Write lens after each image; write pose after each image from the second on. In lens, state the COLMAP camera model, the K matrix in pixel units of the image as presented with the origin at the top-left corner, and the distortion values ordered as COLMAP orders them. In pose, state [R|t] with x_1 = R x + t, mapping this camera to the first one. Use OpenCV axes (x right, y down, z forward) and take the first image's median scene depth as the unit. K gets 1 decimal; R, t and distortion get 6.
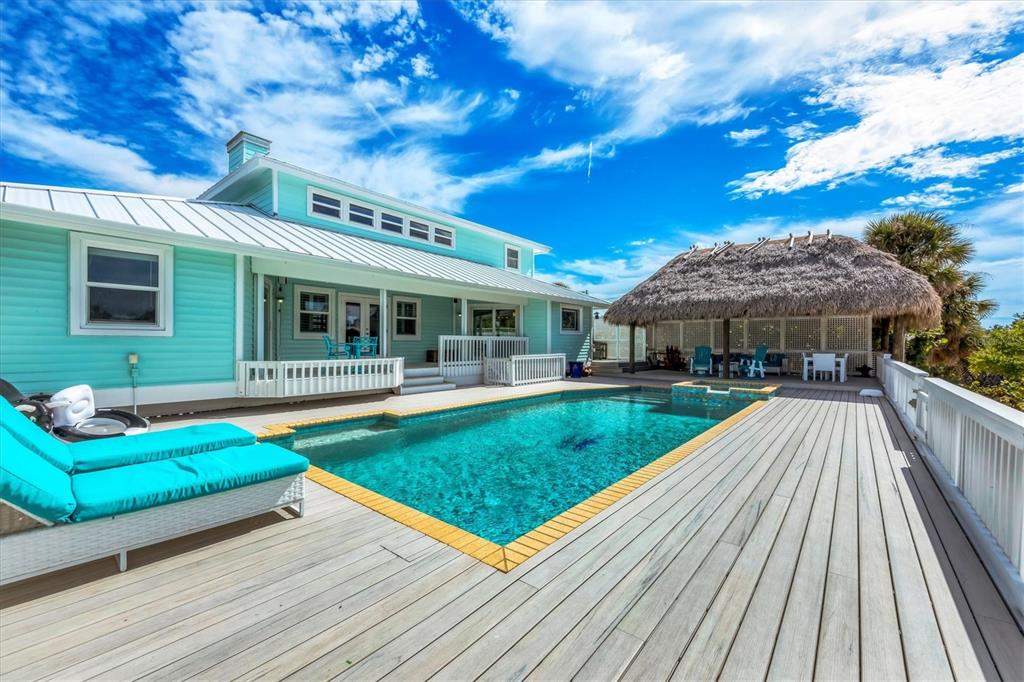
lens RADIAL K [[446.9, 0, 510.8], [0, 446.9, 343.1], [0, 0, 1]] dist [0.001419, 0.000365]
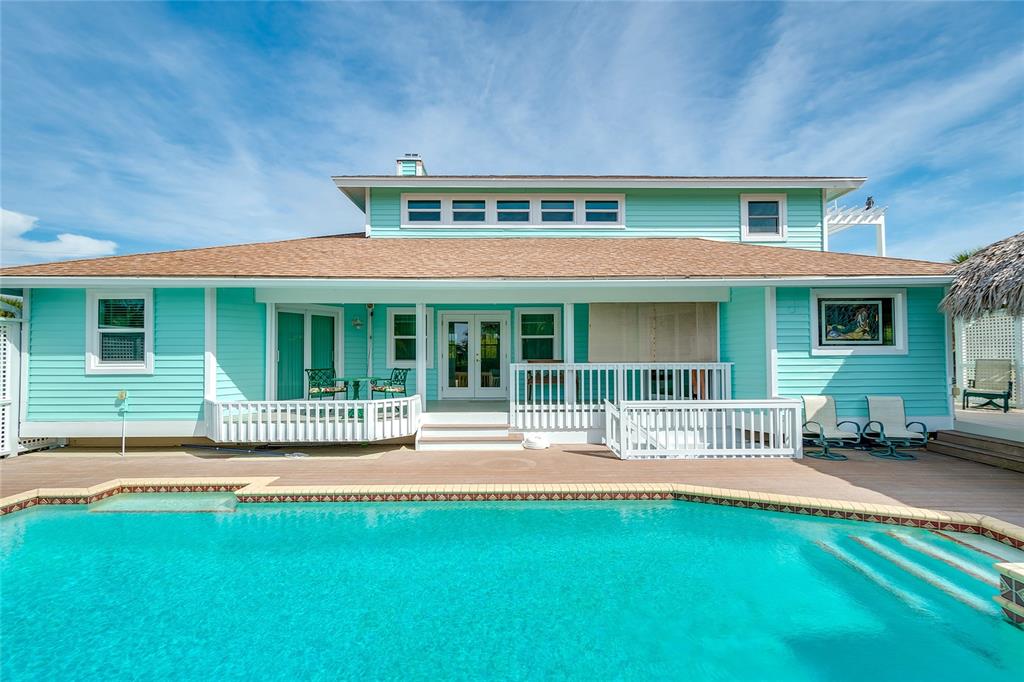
lens RADIAL K [[466.3, 0, 512.0], [0, 466.3, 341.0], [0, 0, 1]] dist [-0.001037, -0.000043]
pose [[0.627067, -0.038298, -0.778023, 0.363344], [0.007957, 0.999053, -0.042765, -0.021749], [0.778924, 0.020626, 0.626779, 0.575912]]
